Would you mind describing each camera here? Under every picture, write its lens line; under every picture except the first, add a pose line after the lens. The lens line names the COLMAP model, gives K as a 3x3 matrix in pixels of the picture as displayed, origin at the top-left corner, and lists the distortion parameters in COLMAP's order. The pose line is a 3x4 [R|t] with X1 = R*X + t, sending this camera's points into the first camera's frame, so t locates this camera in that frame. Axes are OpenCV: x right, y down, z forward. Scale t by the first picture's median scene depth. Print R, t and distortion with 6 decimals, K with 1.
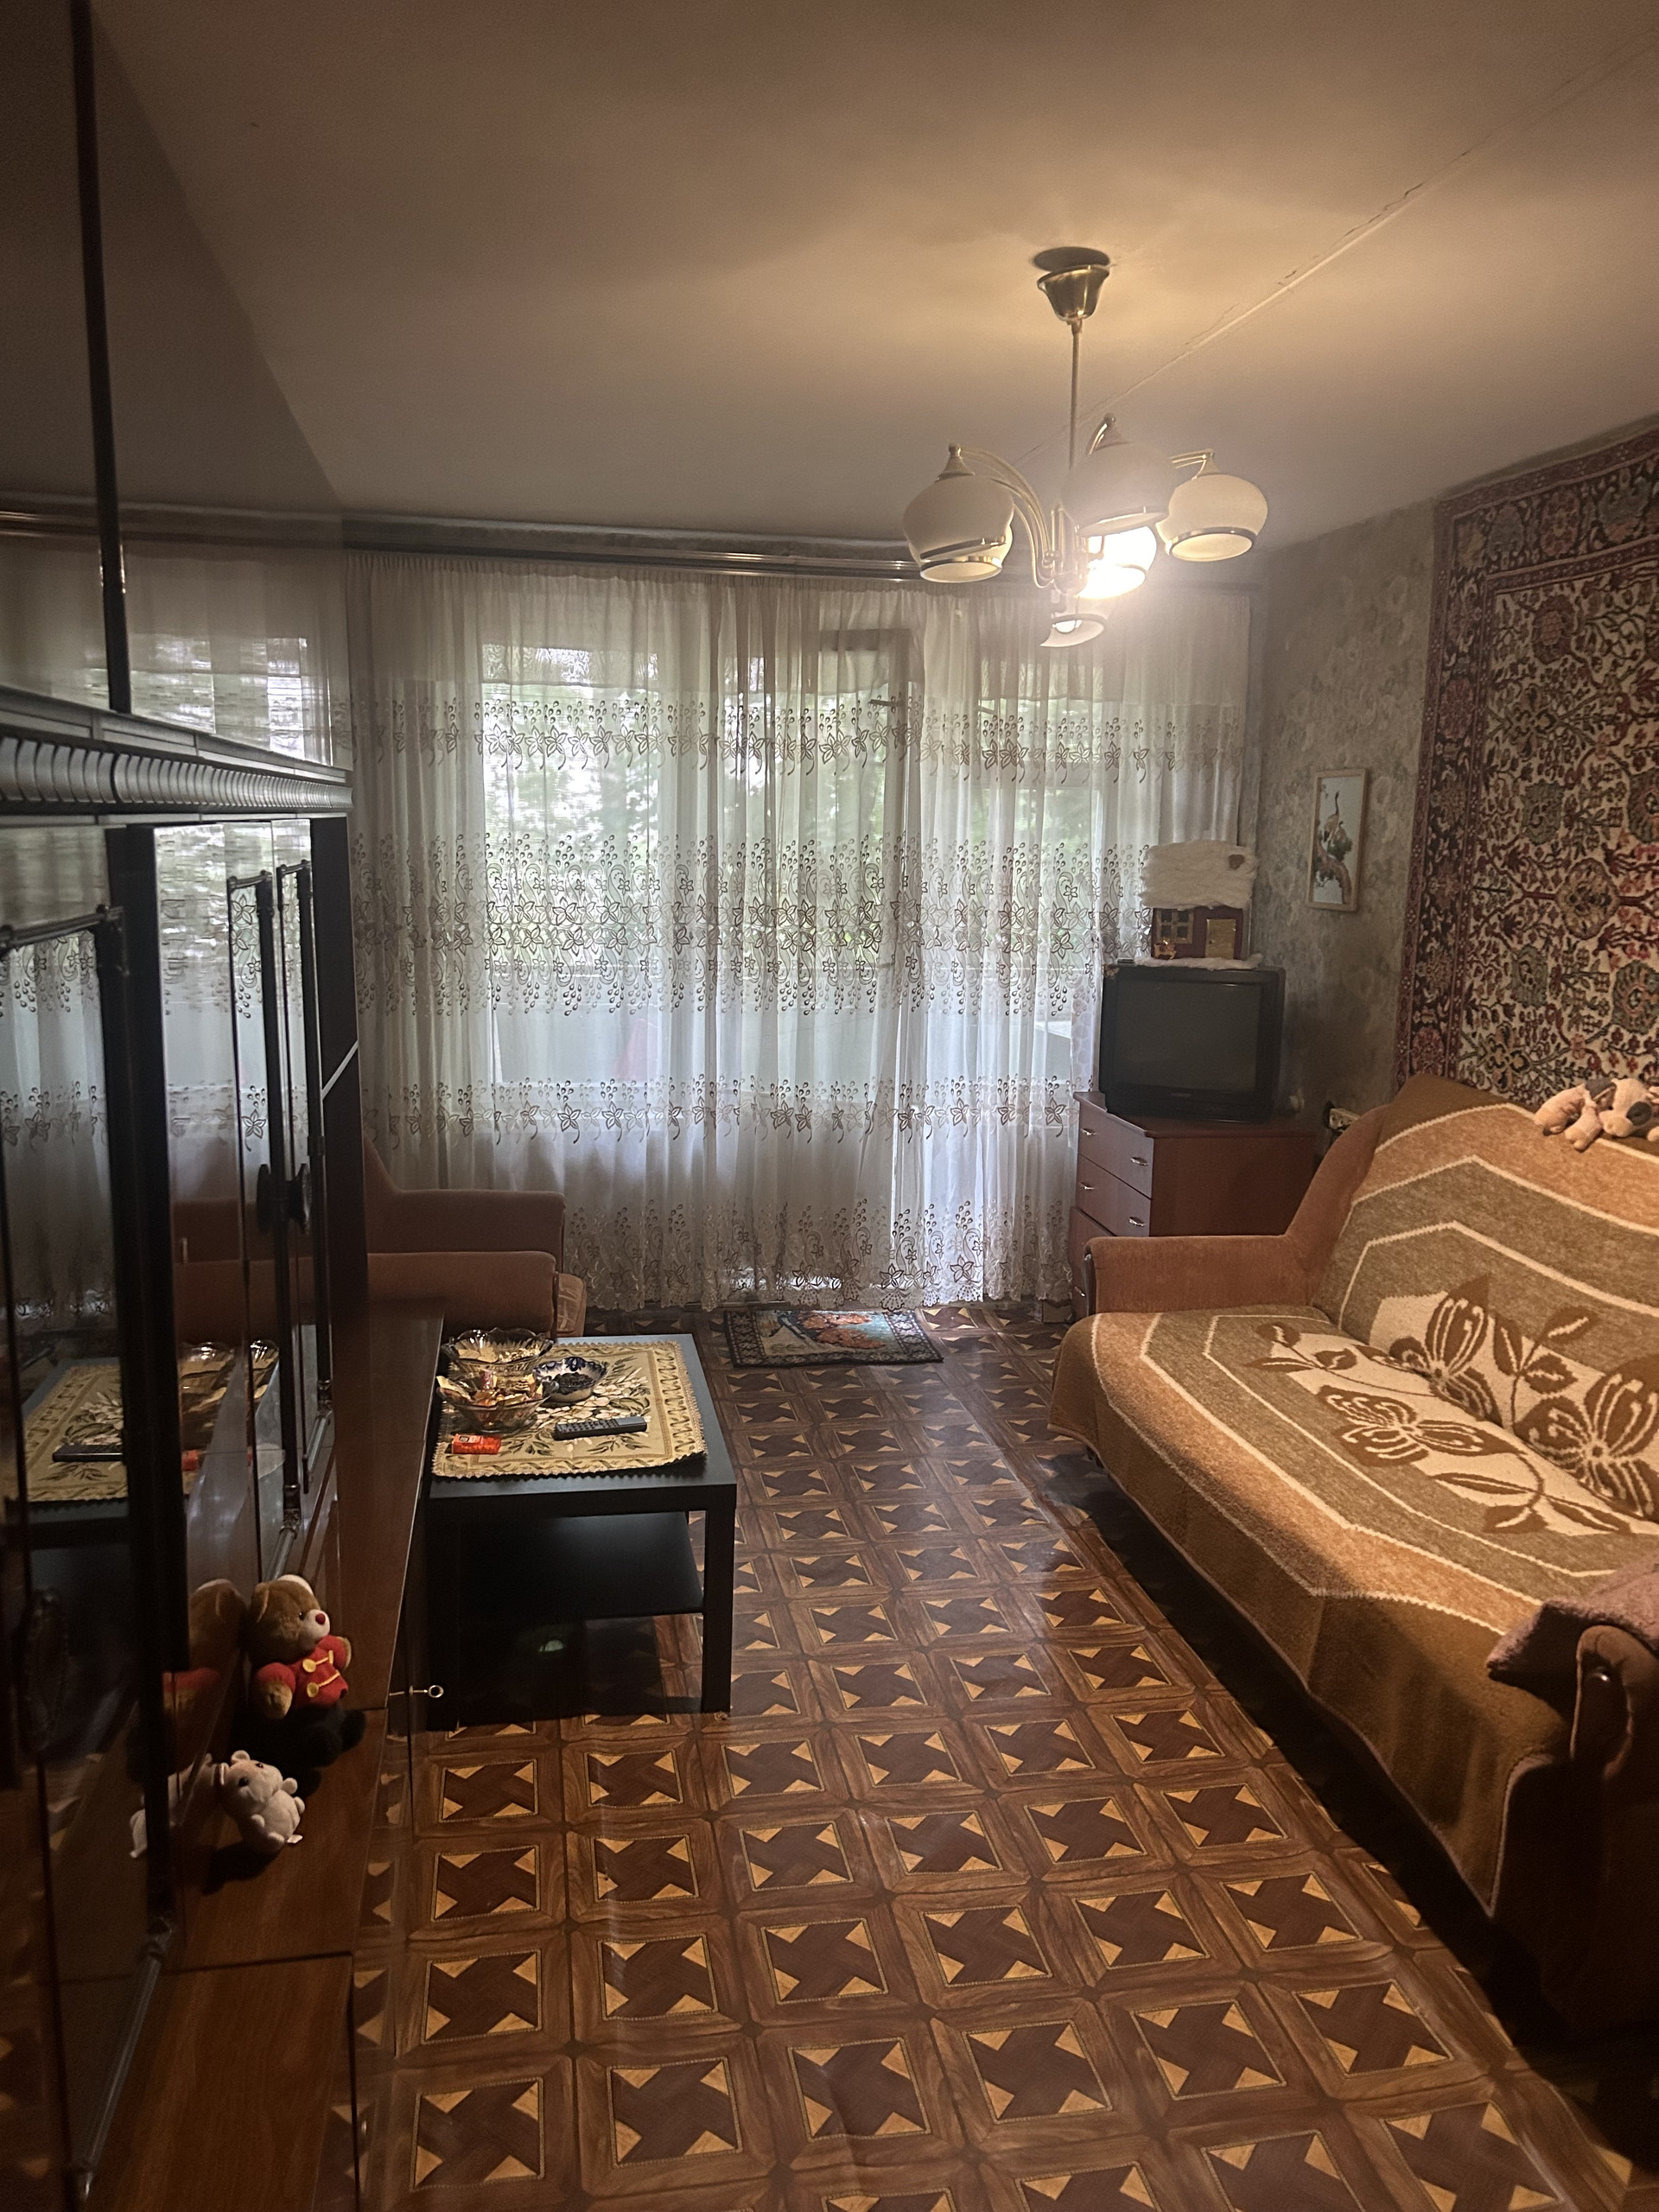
lens RADIAL K [[1670.0, 0, 822.1], [0, 1670.0, 1102.3], [0, 0, 1]] dist [0.052984, -0.046842]
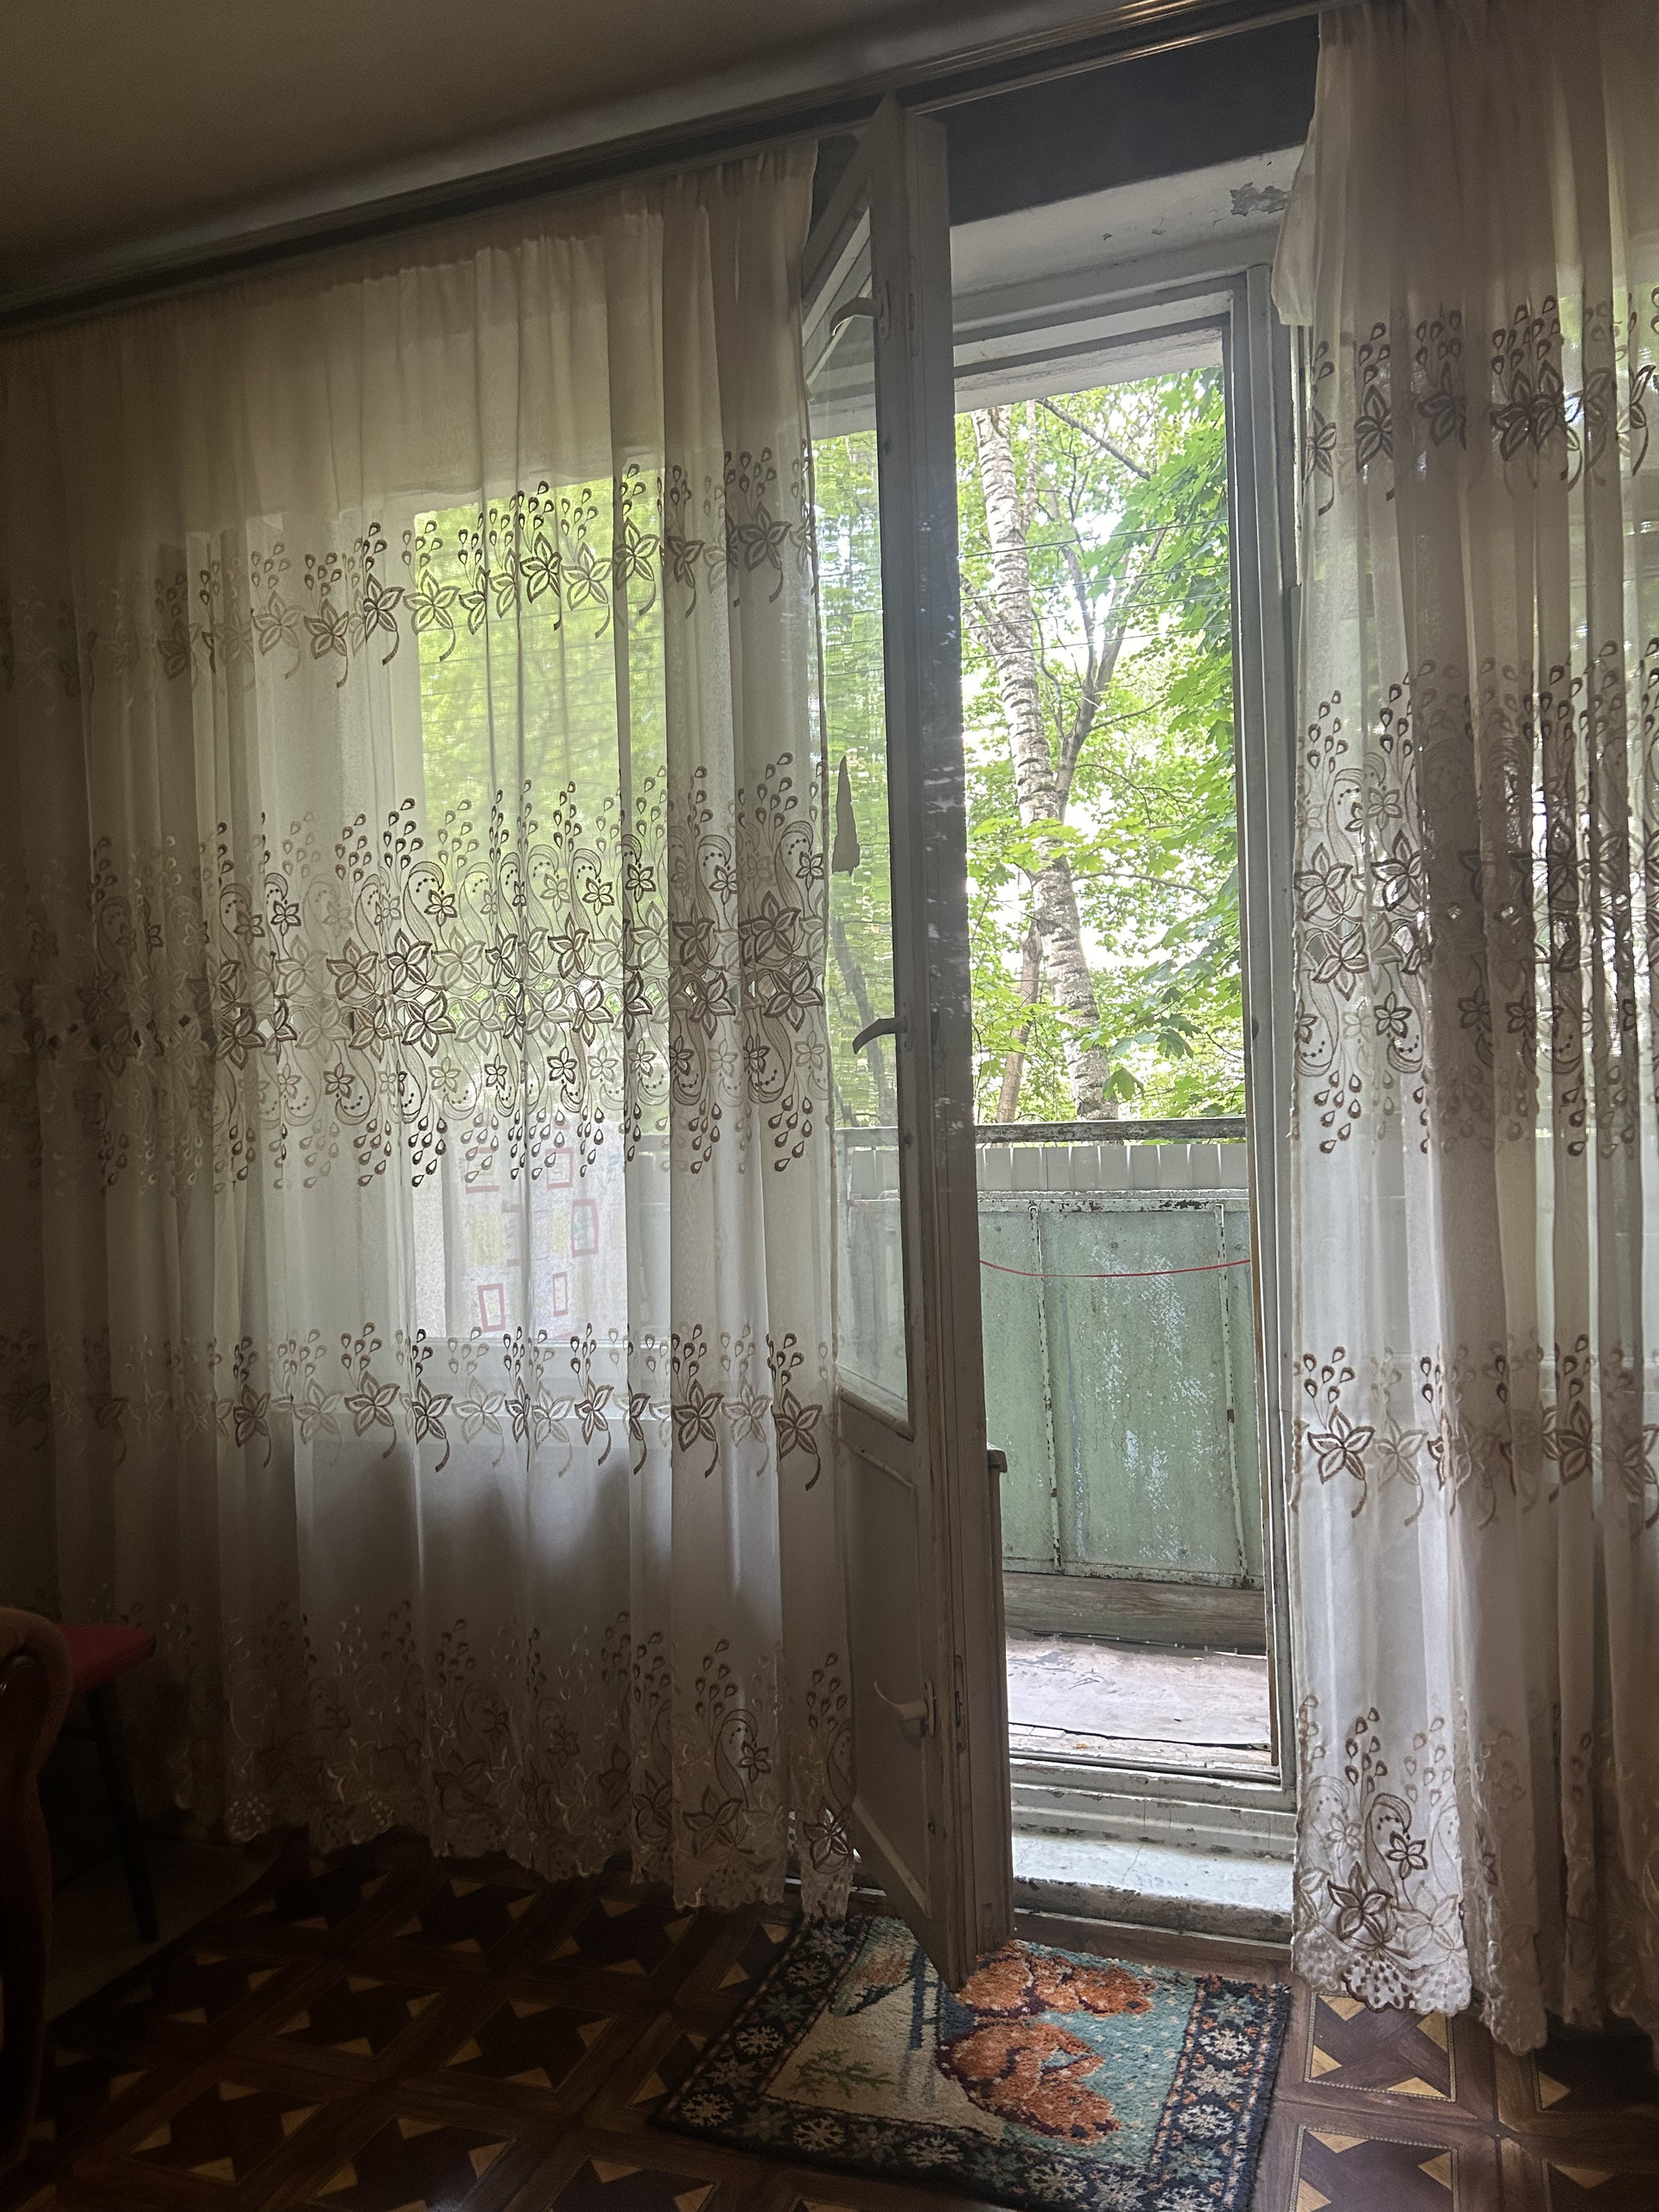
lens RADIAL K [[1670.0, 0, 828.1], [0, 1670.0, 1108.0], [0, 0, 1]] dist [0.052984, -0.046842]
pose [[0.867657, -0.054016, -0.494221, 0.245903], [-0.029636, 0.986693, -0.159870, -0.004268], [0.496280, 0.153359, 0.854510, 0.932727]]
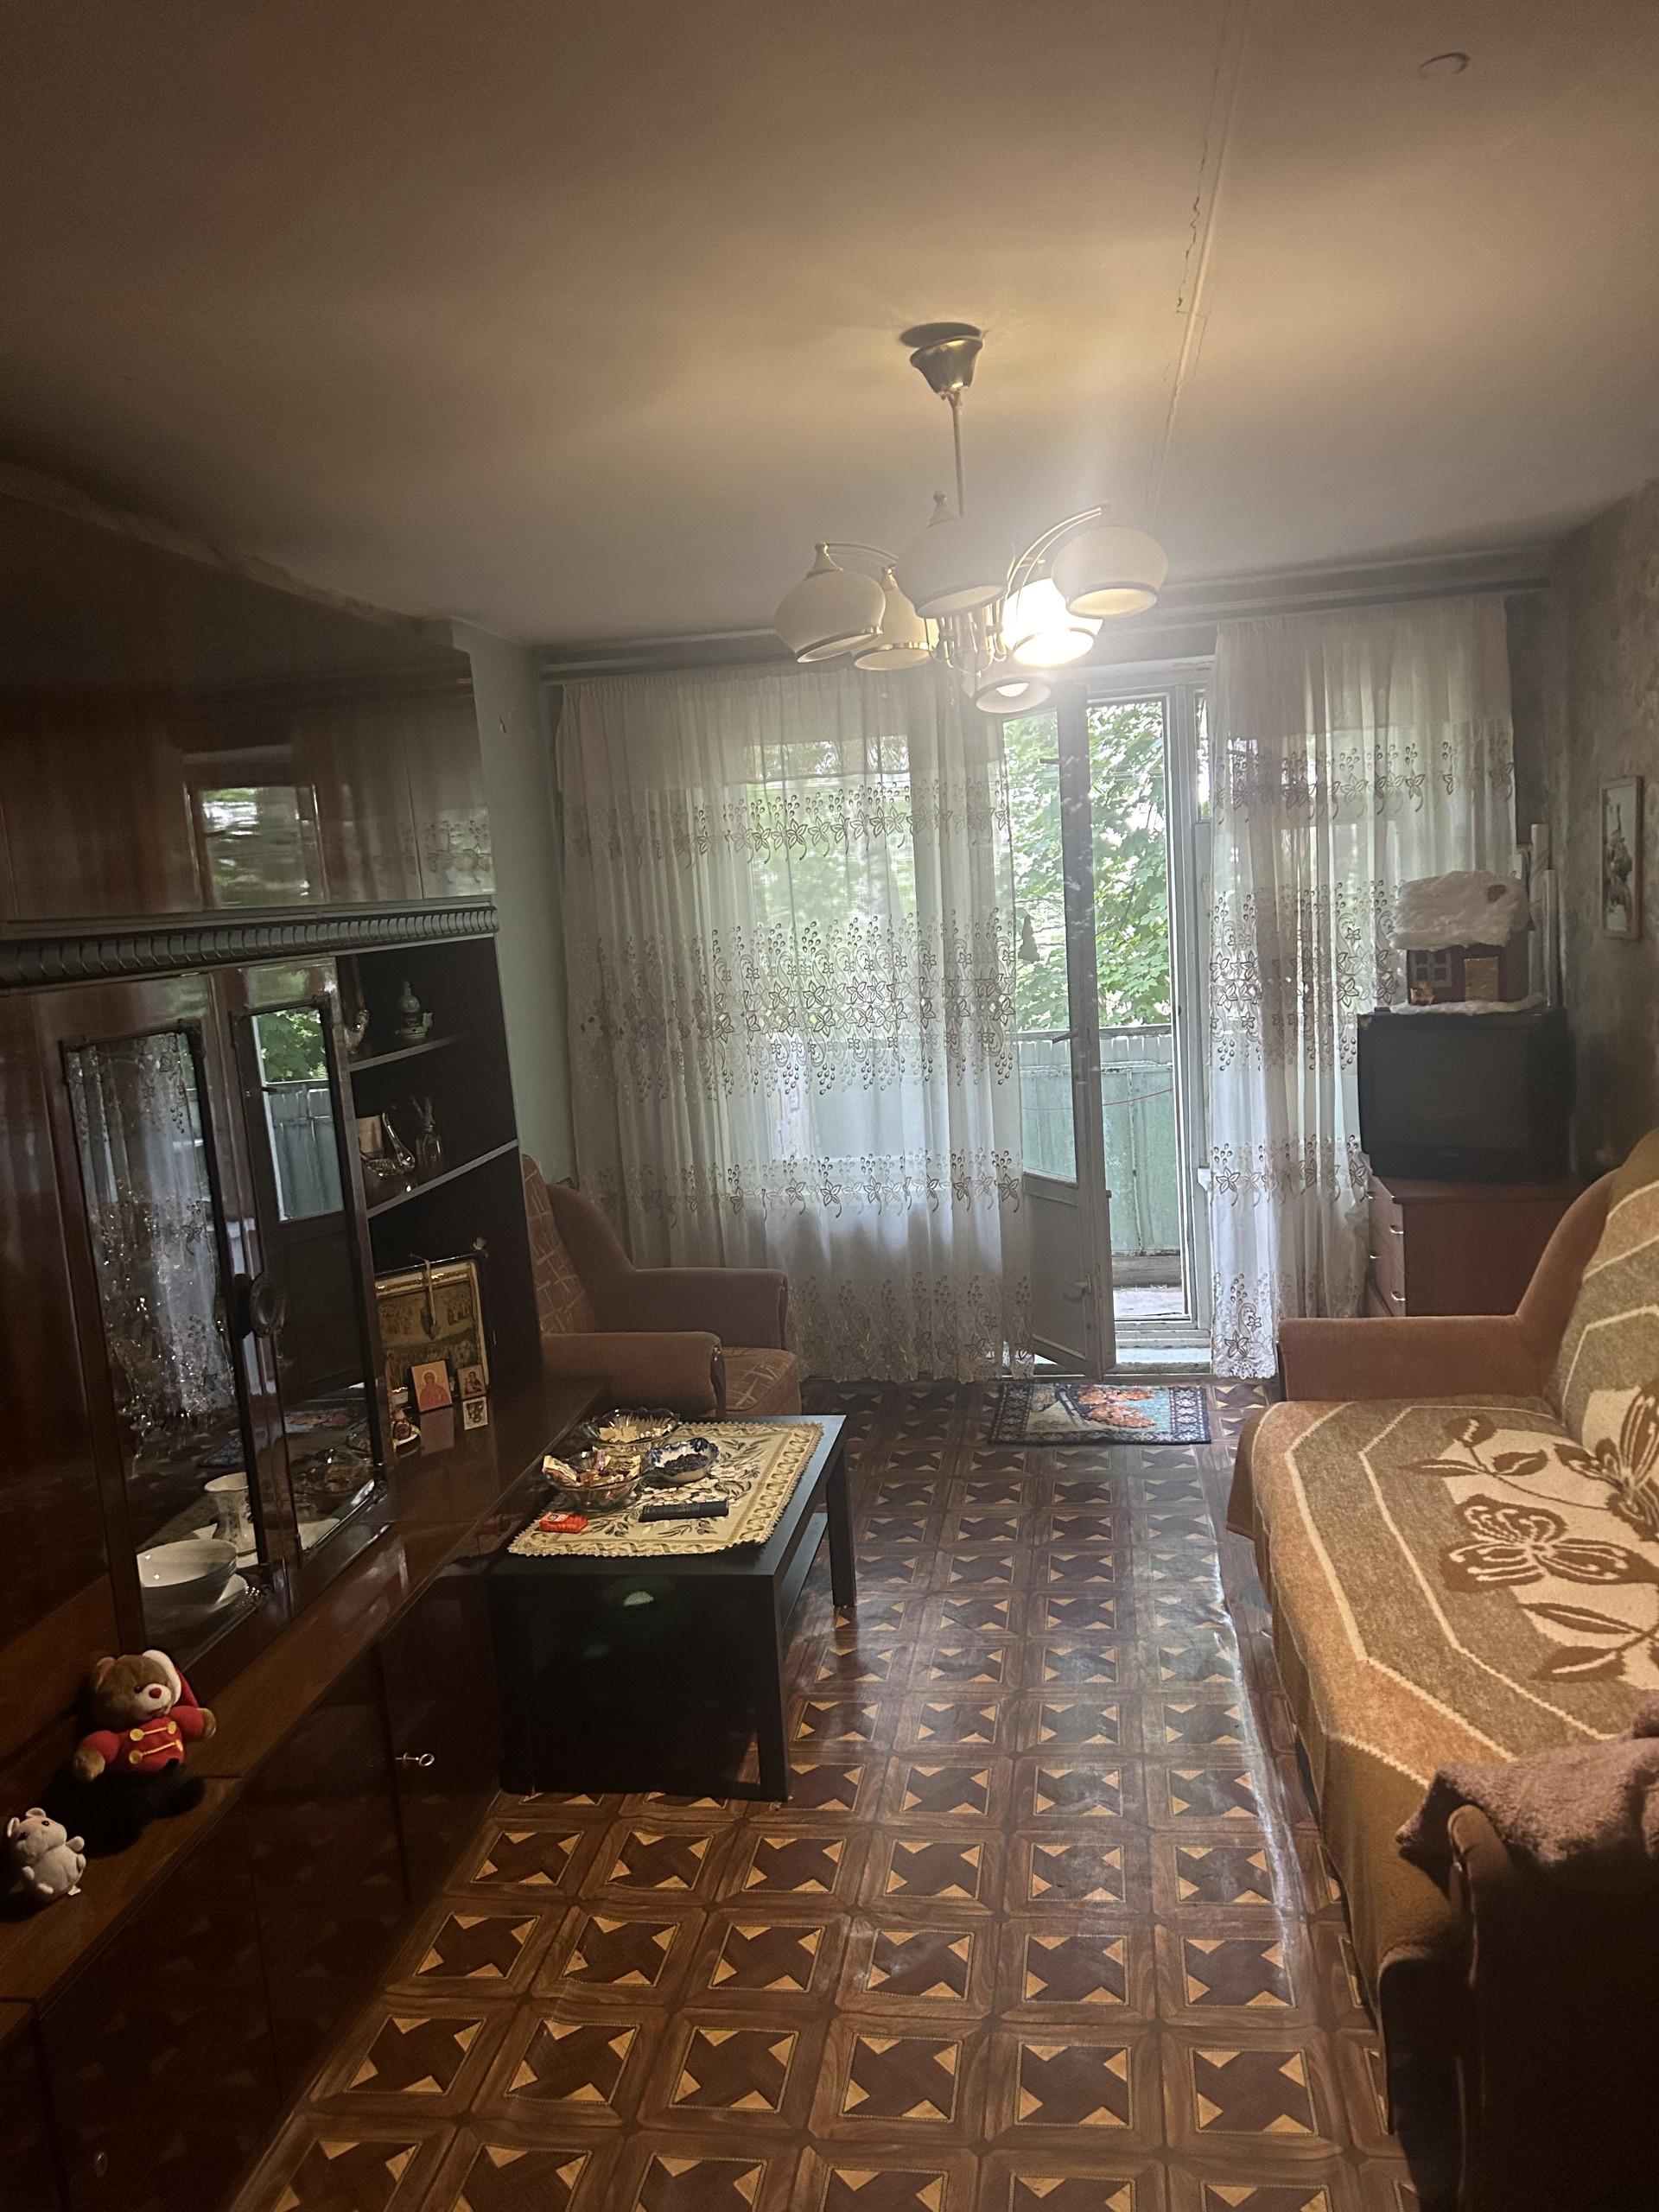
lens RADIAL K [[1670.0, 0, 832.9], [0, 1670.0, 1110.3], [0, 0, 1]] dist [0.052984, -0.046842]
pose [[0.941650, -0.041129, -0.334071, 0.278088], [0.033232, 0.999017, -0.029322, -0.017039], [0.334949, 0.016509, 0.942092, 0.047997]]
